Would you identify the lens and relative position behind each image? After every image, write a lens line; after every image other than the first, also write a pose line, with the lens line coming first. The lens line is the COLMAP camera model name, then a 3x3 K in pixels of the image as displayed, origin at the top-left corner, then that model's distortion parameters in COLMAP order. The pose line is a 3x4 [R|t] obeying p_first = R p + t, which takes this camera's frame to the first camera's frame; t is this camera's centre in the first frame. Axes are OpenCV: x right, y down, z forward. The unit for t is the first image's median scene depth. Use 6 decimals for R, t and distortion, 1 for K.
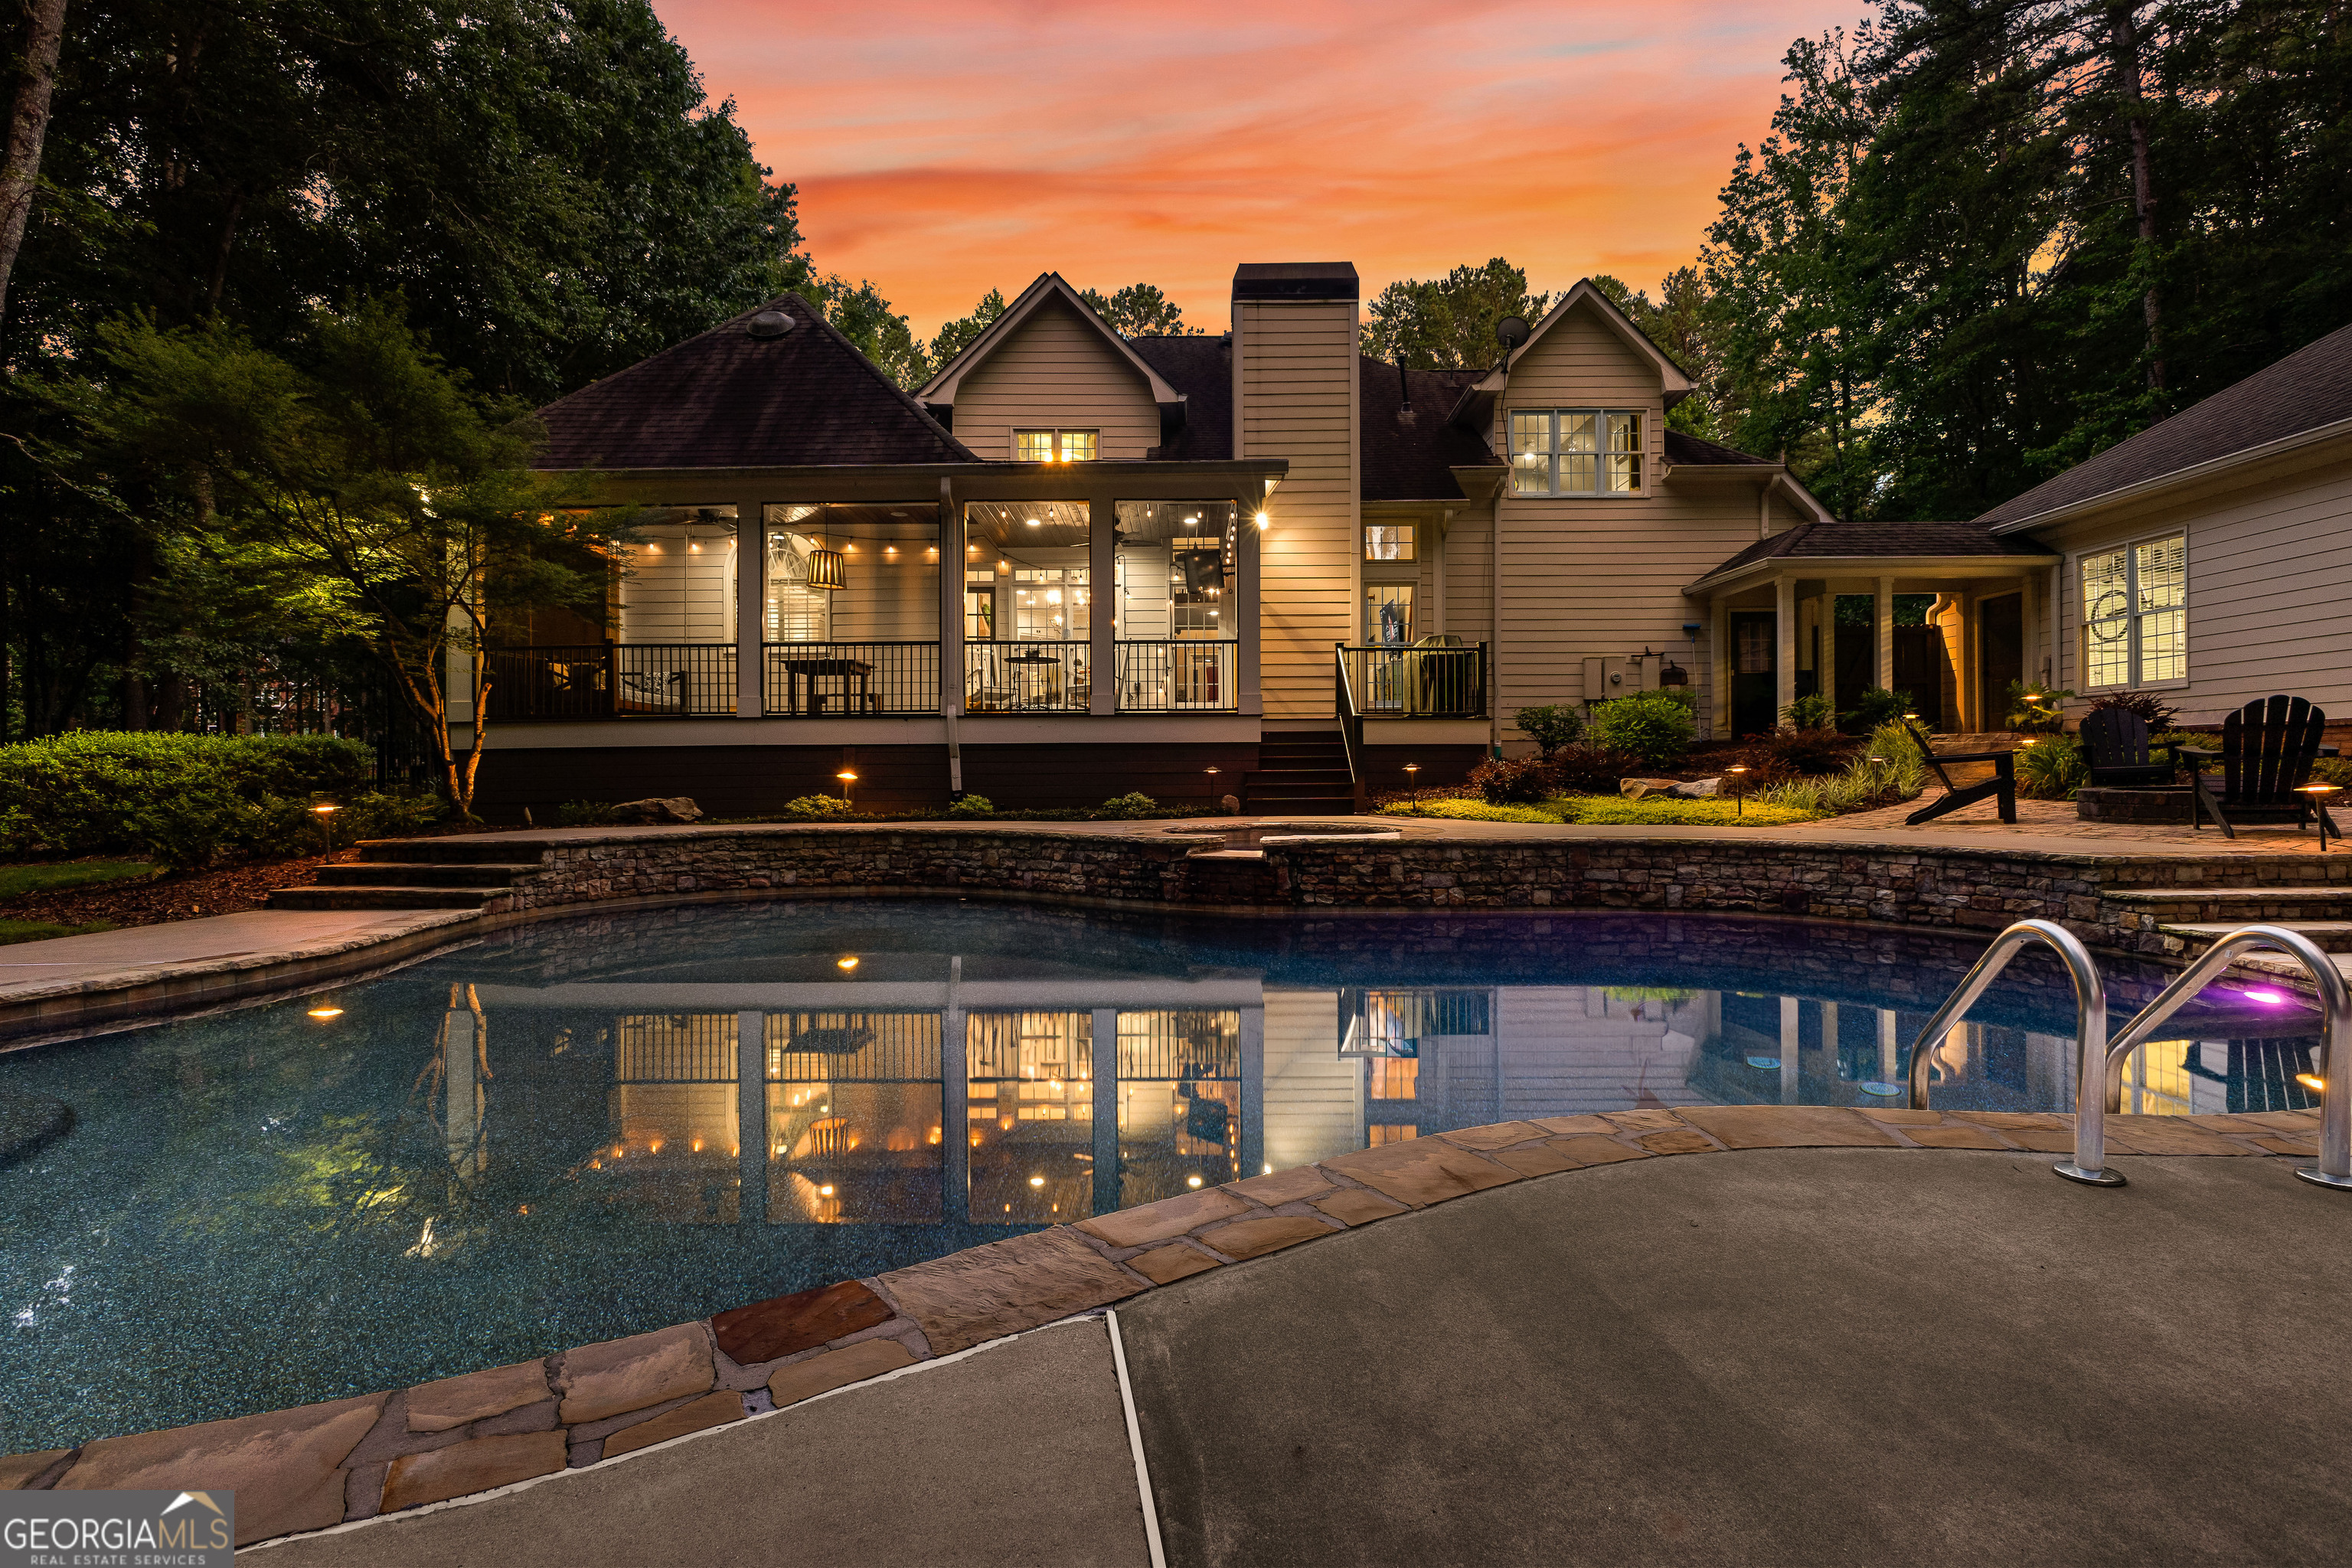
lens RADIAL K [[1124.5, 0, 1182.1], [0, 1124.5, 775.1], [0, 0, 1]] dist [0.007744, -0.004001]
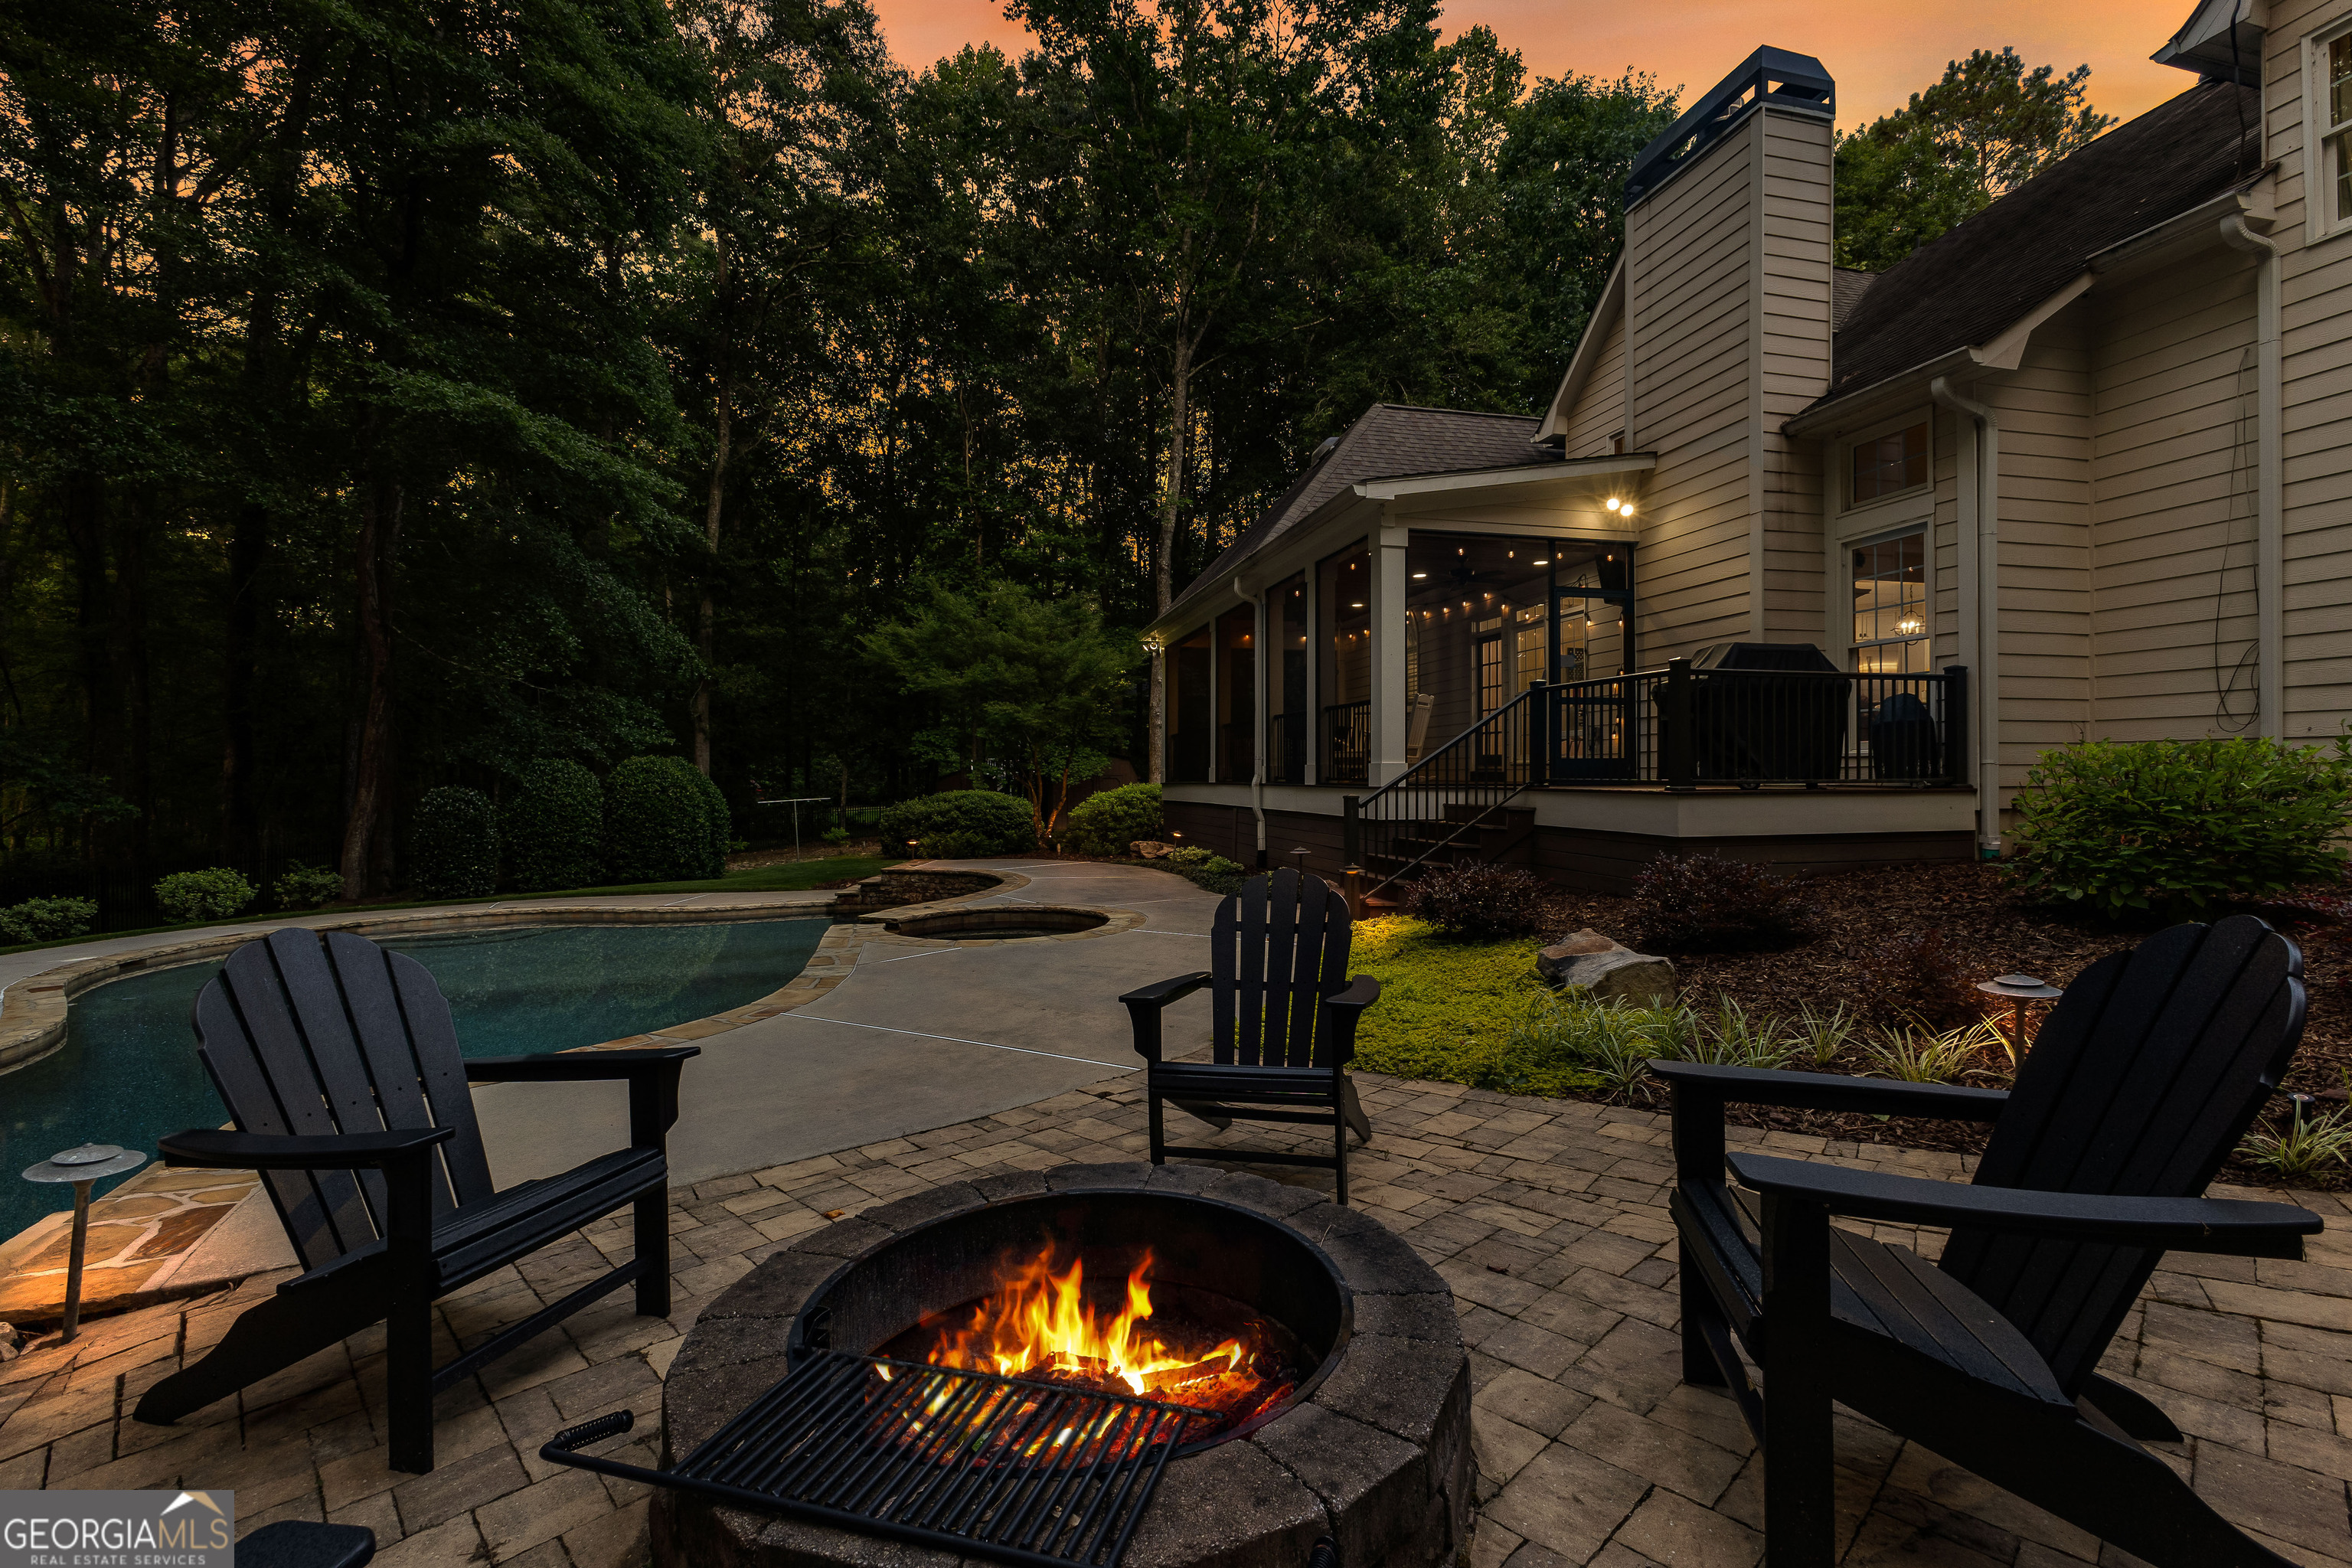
lens RADIAL K [[1014.1, 0, 1181.4], [0, 1014.1, 771.0], [0, 0, 1]] dist [0.014185, -0.004093]
pose [[0.257657, 0.000709, -0.966236, 0.753621], [0.002977, 0.999994, 0.001528, -0.066763], [0.966232, -0.003270, 0.257653, 0.660279]]
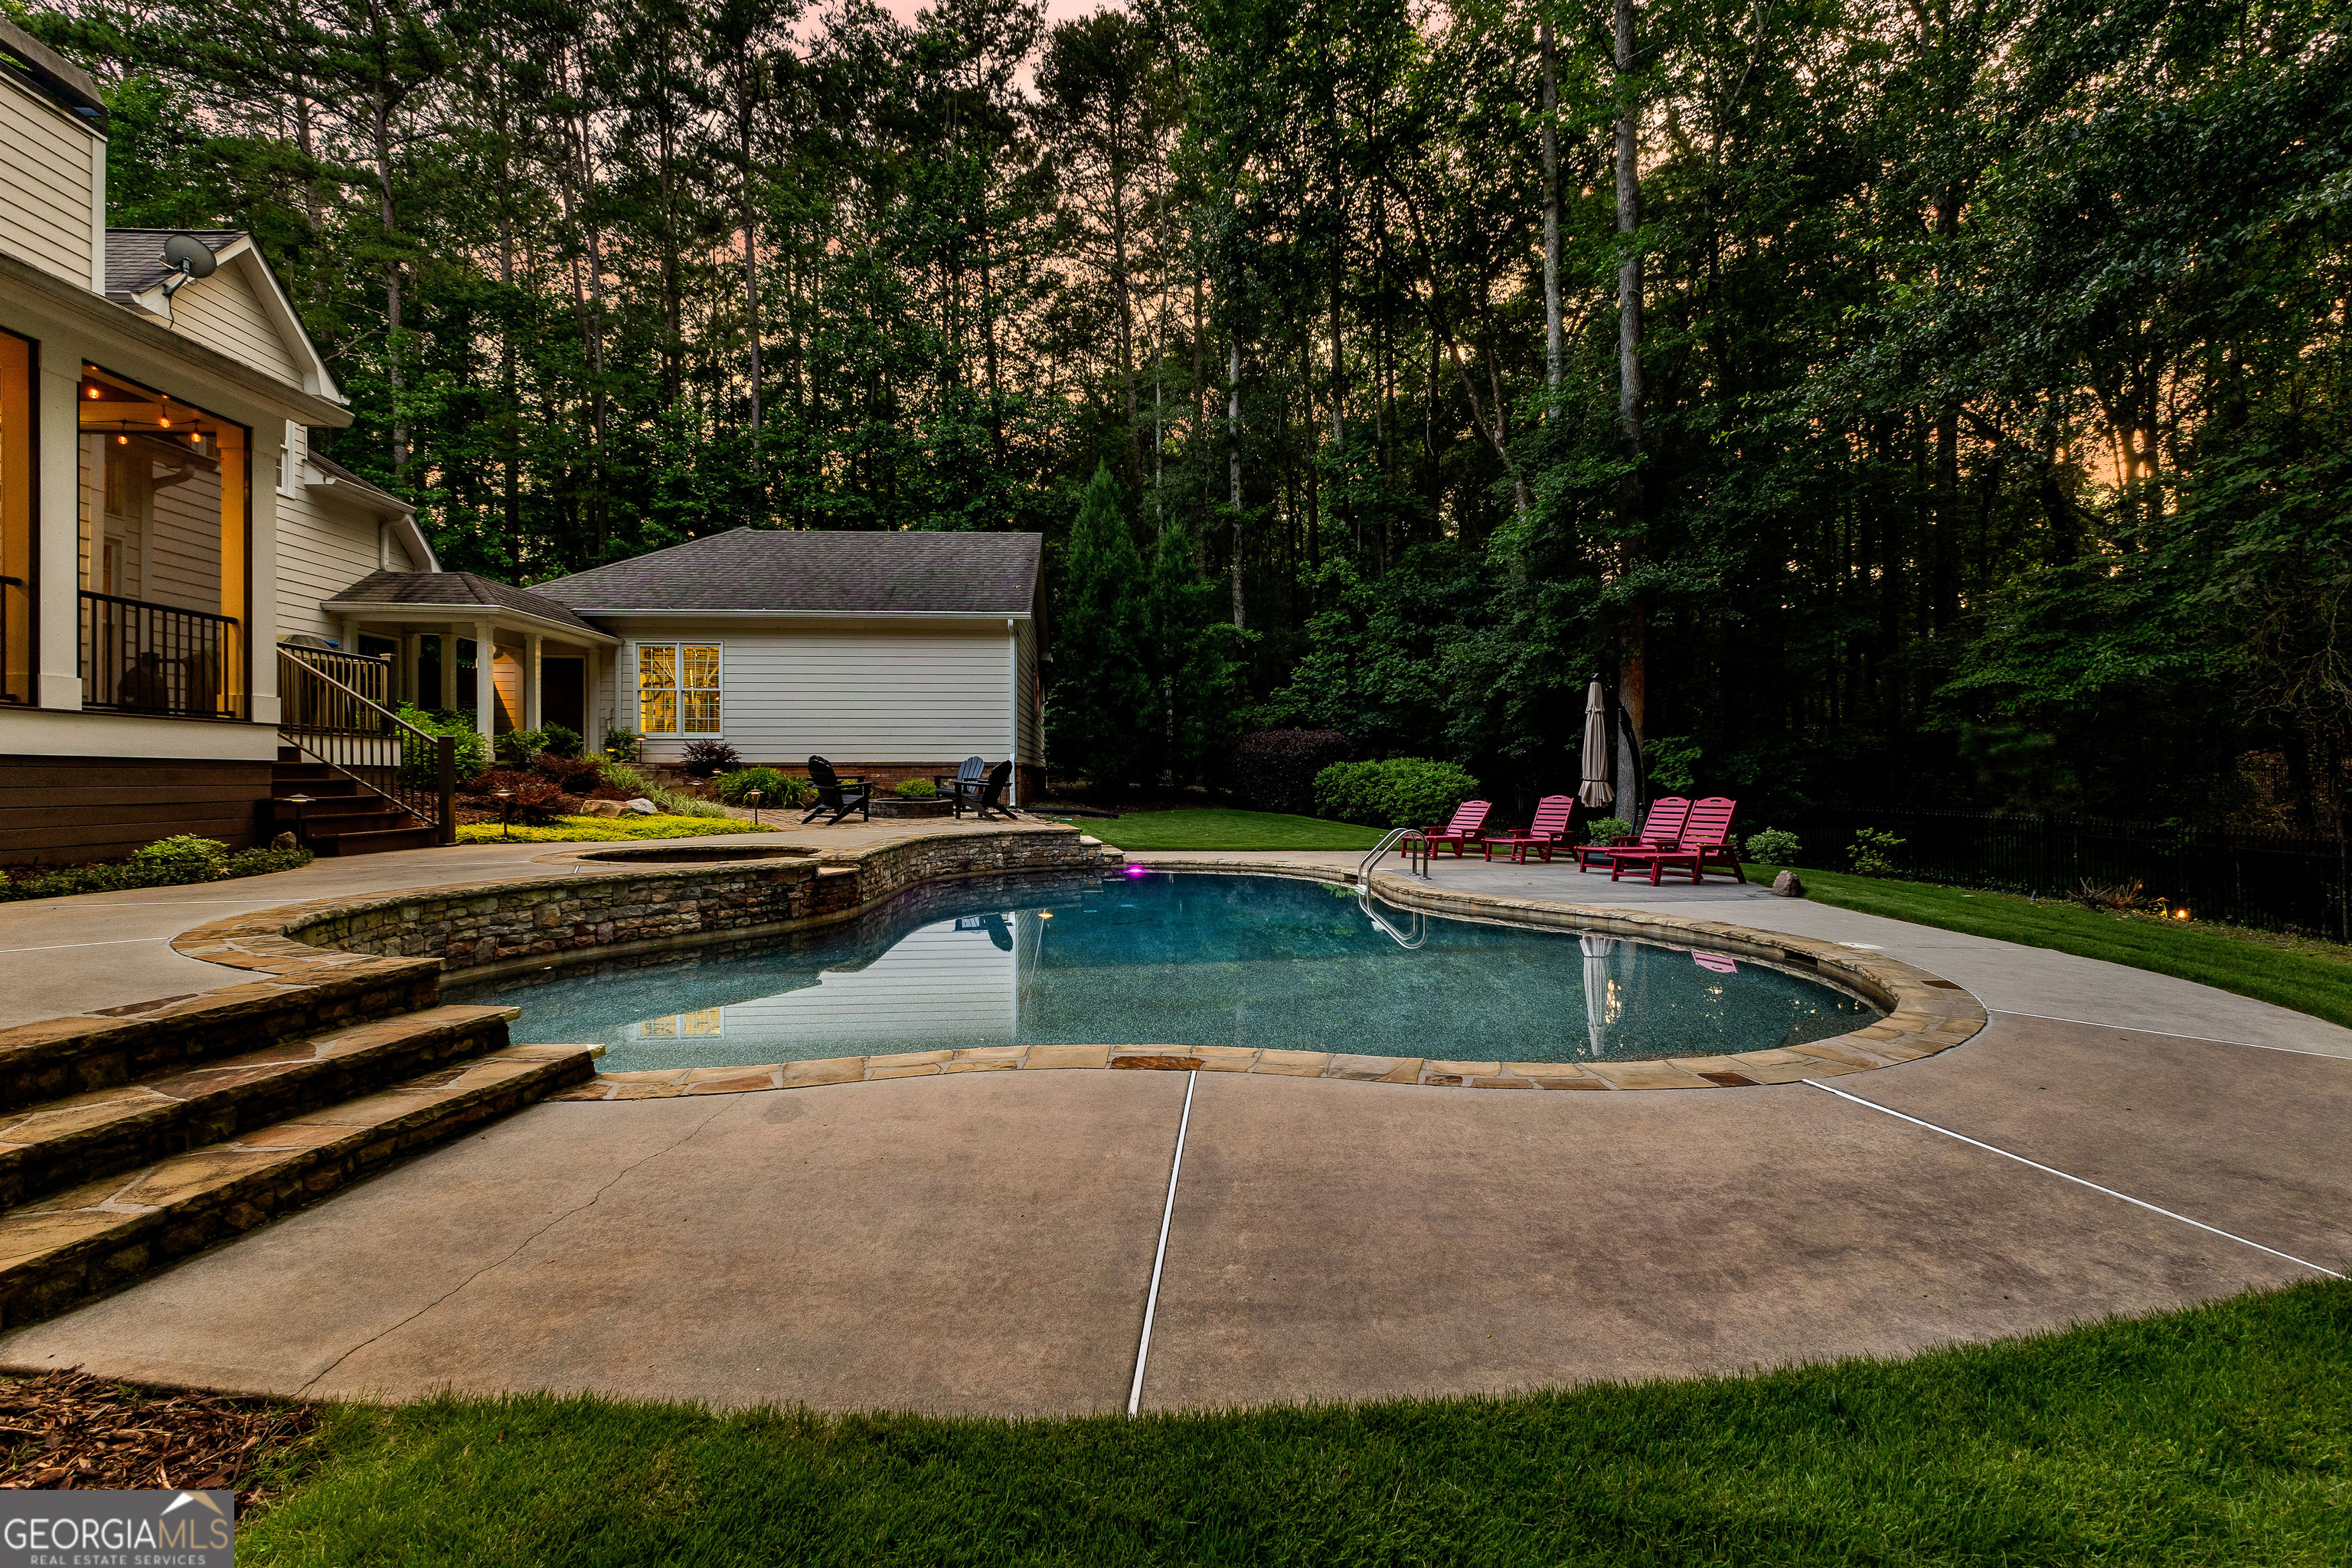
lens RADIAL K [[1014.1, 0, 1180.7], [0, 1014.1, 780.1], [0, 0, 1]] dist [0.014185, -0.004093]
pose [[-0.071994, 0.002851, 0.997401, -0.657961], [0.000745, 0.999996, -0.002804, -0.013271], [-0.997405, 0.000541, -0.071995, 0.441007]]
